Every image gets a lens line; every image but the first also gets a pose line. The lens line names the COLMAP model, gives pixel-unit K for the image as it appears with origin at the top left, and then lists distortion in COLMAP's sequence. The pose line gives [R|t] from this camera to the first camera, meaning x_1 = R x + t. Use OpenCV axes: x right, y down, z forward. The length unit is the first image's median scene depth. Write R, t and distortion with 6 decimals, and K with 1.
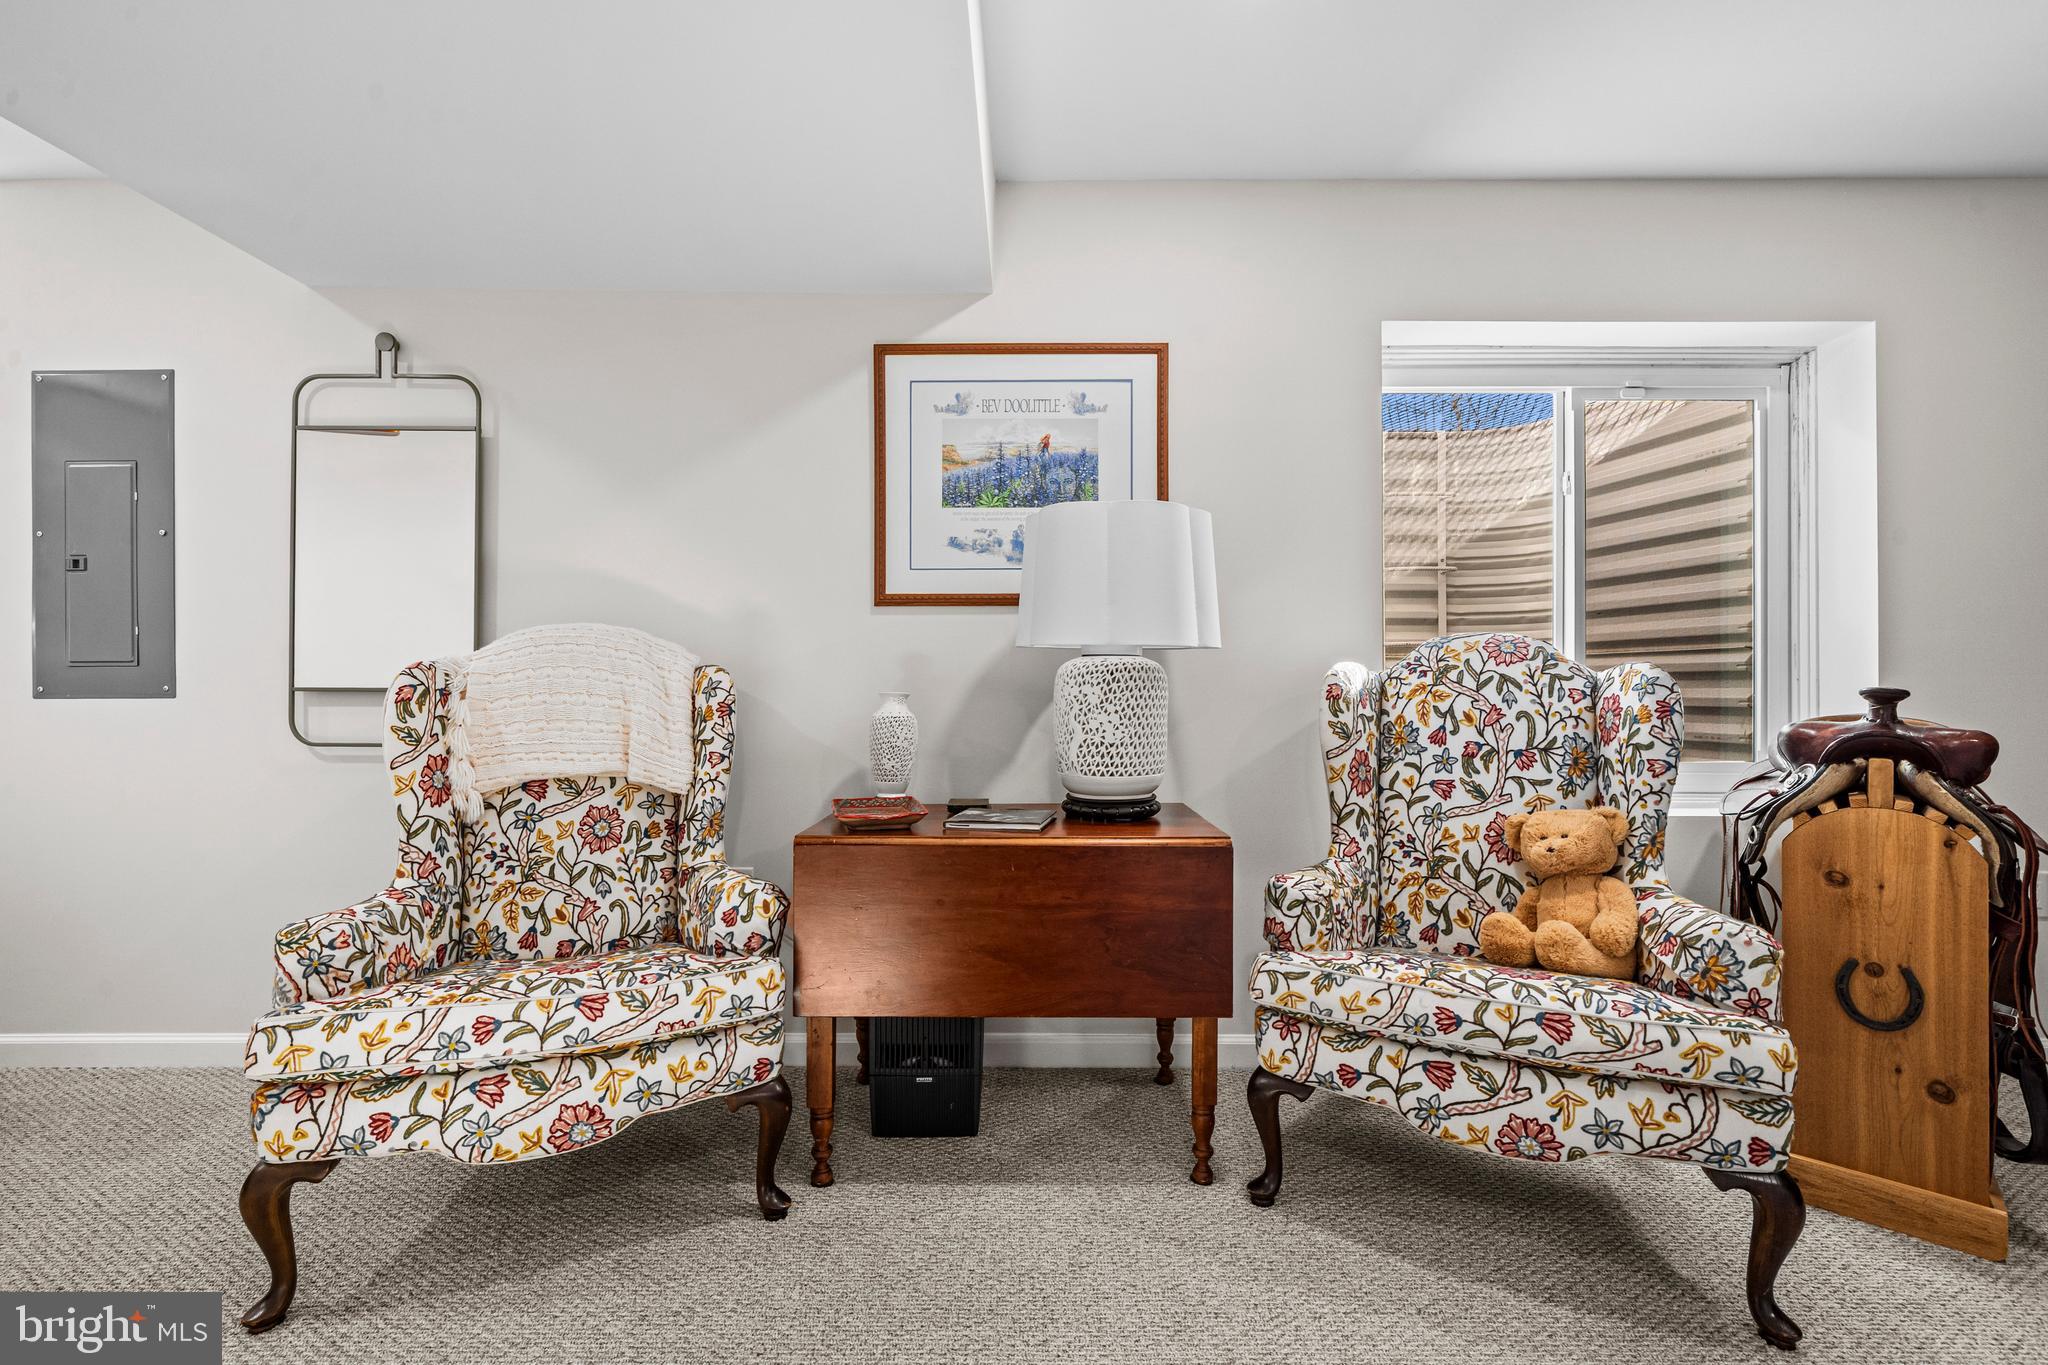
lens RADIAL K [[886.6, 0, 1024.0], [0, 886.6, 682.5], [0, 0, 1]] dist [0.001447, 0.000083]
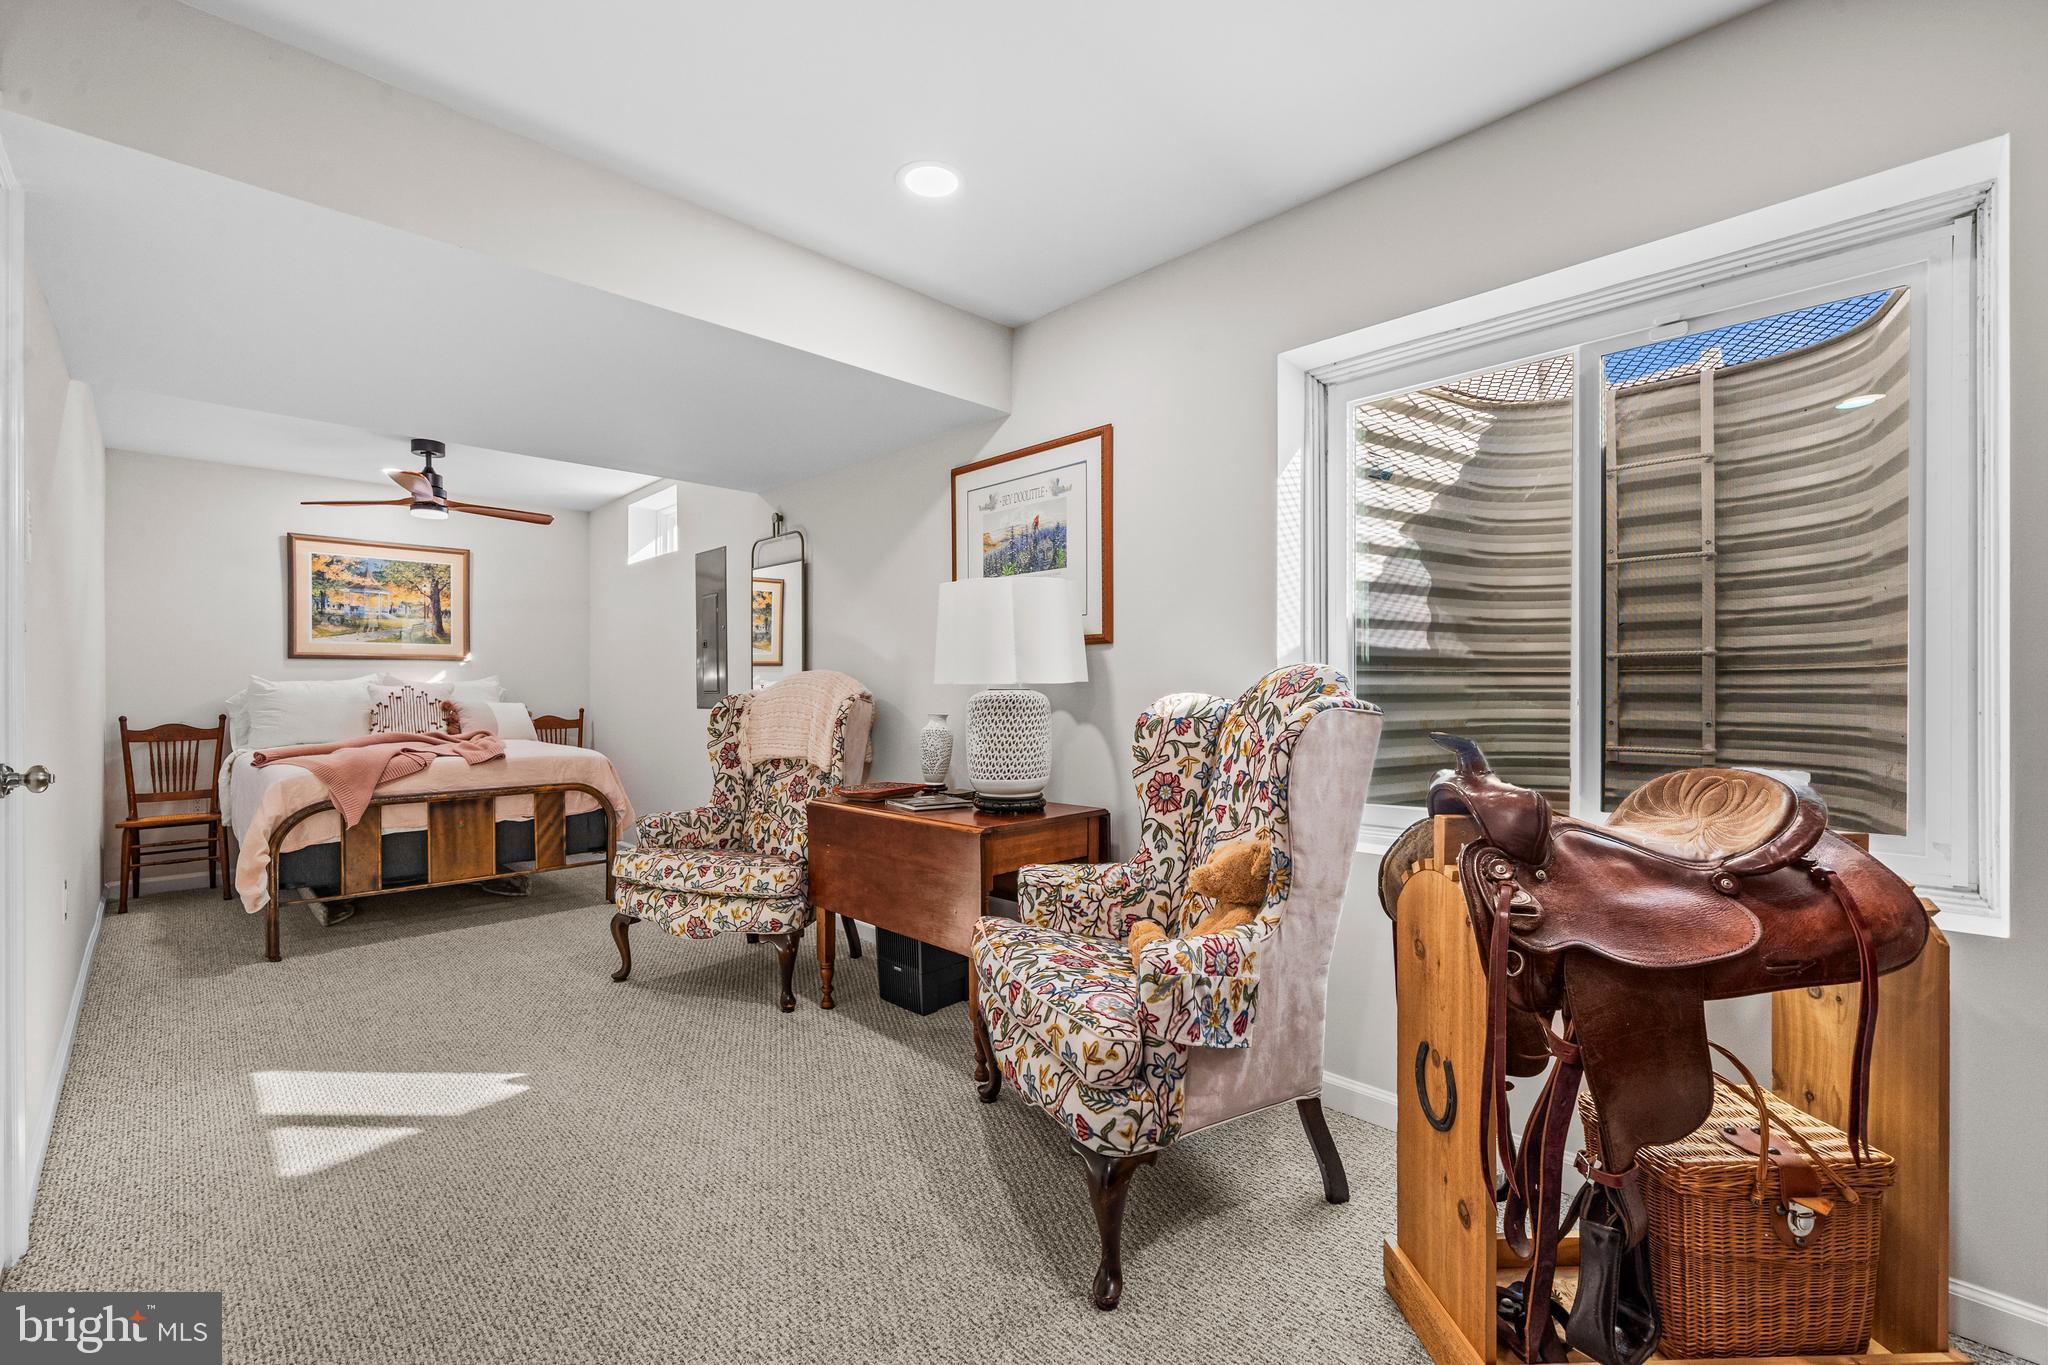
lens RADIAL K [[886.6, 0, 1025.8], [0, 886.6, 691.3], [0, 0, 1]] dist [0.001447, 0.000083]
pose [[0.696736, -0.000792, -0.717328, 1.170831], [0.008422, 0.999939, 0.007076, -0.039488], [0.717279, -0.010972, 0.696700, 0.102011]]
